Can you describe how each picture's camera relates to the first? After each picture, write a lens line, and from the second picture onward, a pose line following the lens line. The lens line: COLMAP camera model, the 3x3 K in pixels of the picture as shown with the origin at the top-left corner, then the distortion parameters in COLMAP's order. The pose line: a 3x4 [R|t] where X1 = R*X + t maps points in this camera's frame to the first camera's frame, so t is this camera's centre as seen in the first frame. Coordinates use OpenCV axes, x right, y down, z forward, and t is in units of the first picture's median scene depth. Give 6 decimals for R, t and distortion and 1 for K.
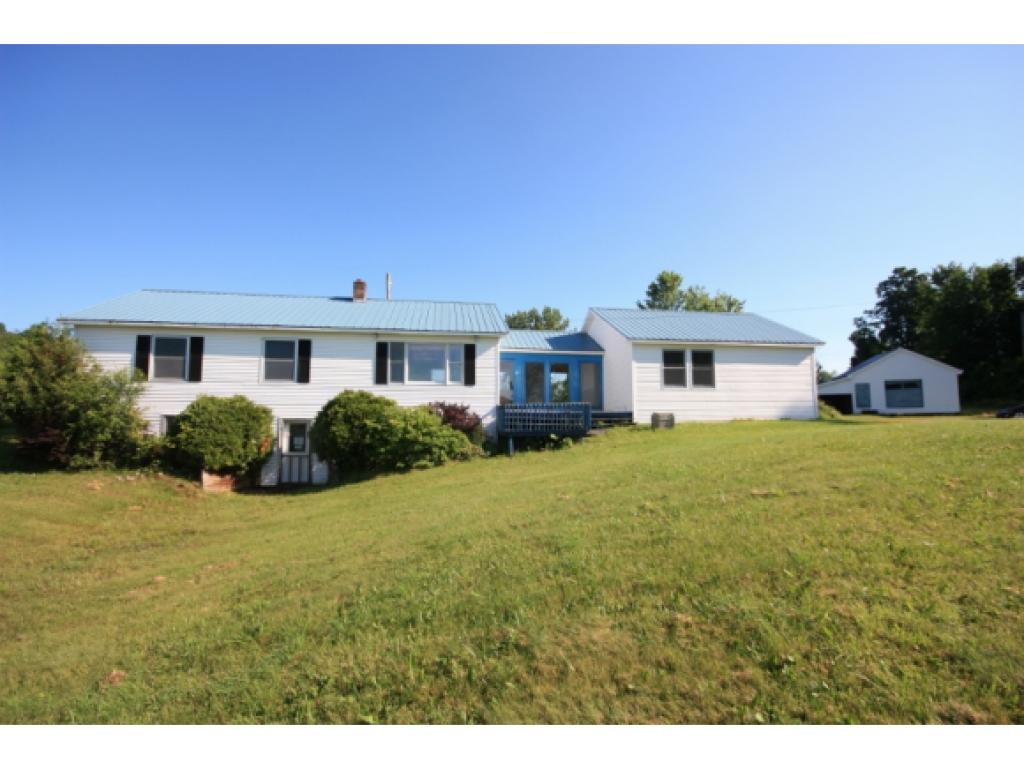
lens RADIAL K [[477.3, 0, 512.0], [0, 477.3, 384.5], [0, 0, 1]] dist [-0.003355, -0.000833]
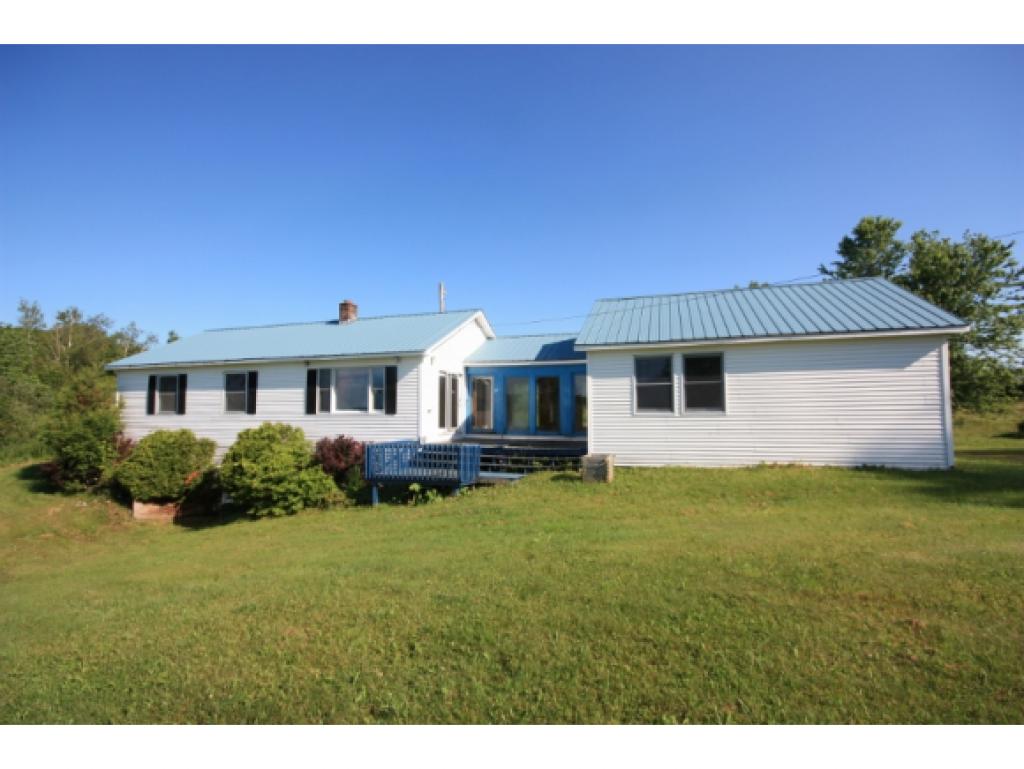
lens RADIAL K [[477.3, 0, 512.0], [0, 477.3, 384.5], [0, 0, 1]] dist [-0.003355, -0.000833]
pose [[0.879721, -0.031220, -0.474463, 0.519449], [0.039954, 0.999167, 0.008333, -0.050312], [0.473808, -0.026287, 0.880236, 0.348131]]
